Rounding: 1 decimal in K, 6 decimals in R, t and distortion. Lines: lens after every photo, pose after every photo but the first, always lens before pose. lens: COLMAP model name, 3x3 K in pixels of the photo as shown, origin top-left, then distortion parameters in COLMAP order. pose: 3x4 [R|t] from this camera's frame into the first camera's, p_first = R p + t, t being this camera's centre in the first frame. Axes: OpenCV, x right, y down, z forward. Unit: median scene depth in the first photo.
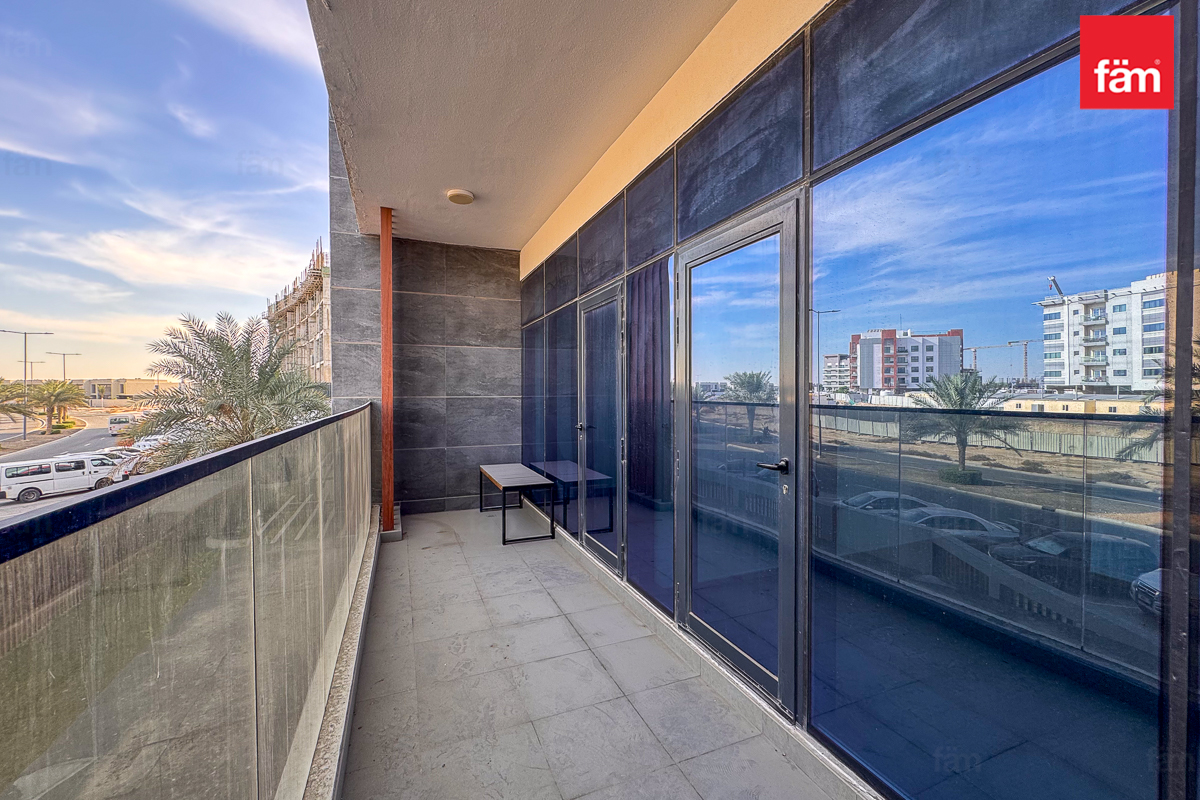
lens RADIAL K [[479.1, 0, 598.0], [0, 479.1, 395.4], [0, 0, 1]] dist [-0.001847, 0.000231]
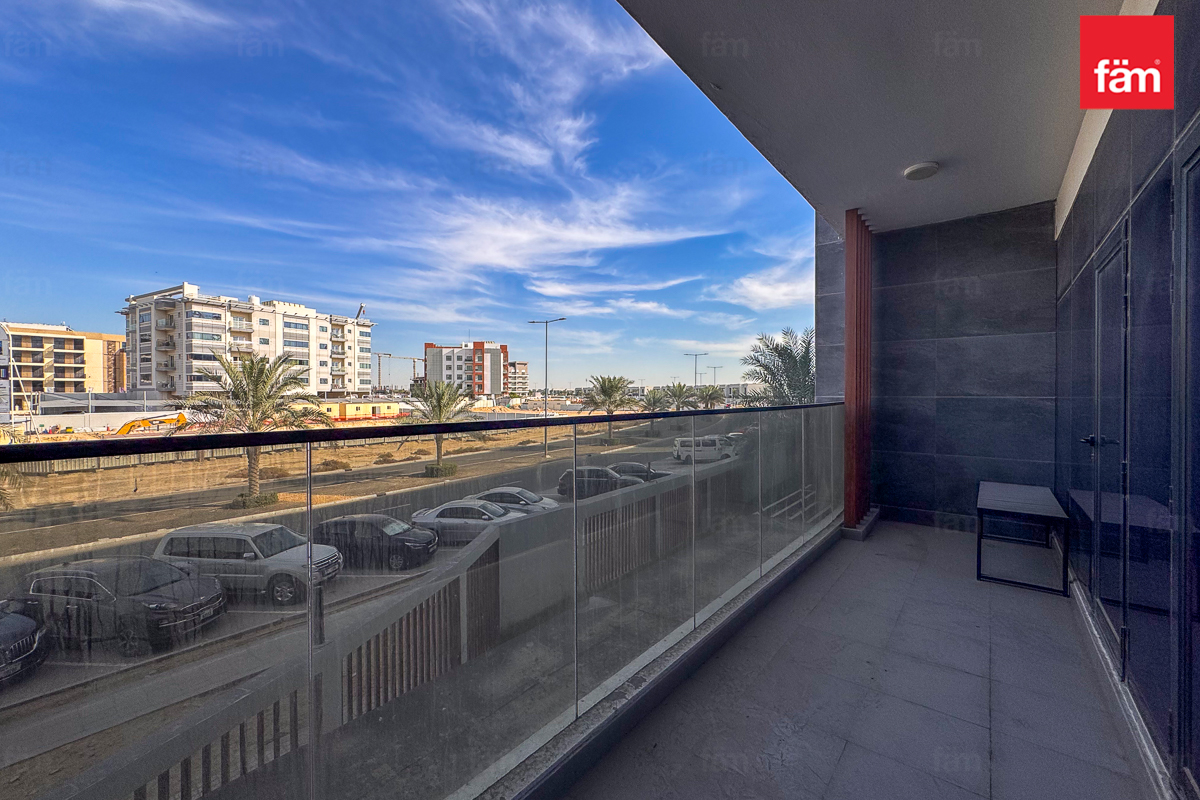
lens RADIAL K [[479.1, 0, 609.7], [0, 479.1, 399.2], [0, 0, 1]] dist [-0.001847, 0.000231]
pose [[0.486783, 0.010262, -0.873463, 0.177939], [-0.005792, 0.999947, 0.008520, 0.002986], [0.873504, 0.000911, 0.486817, 0.054623]]
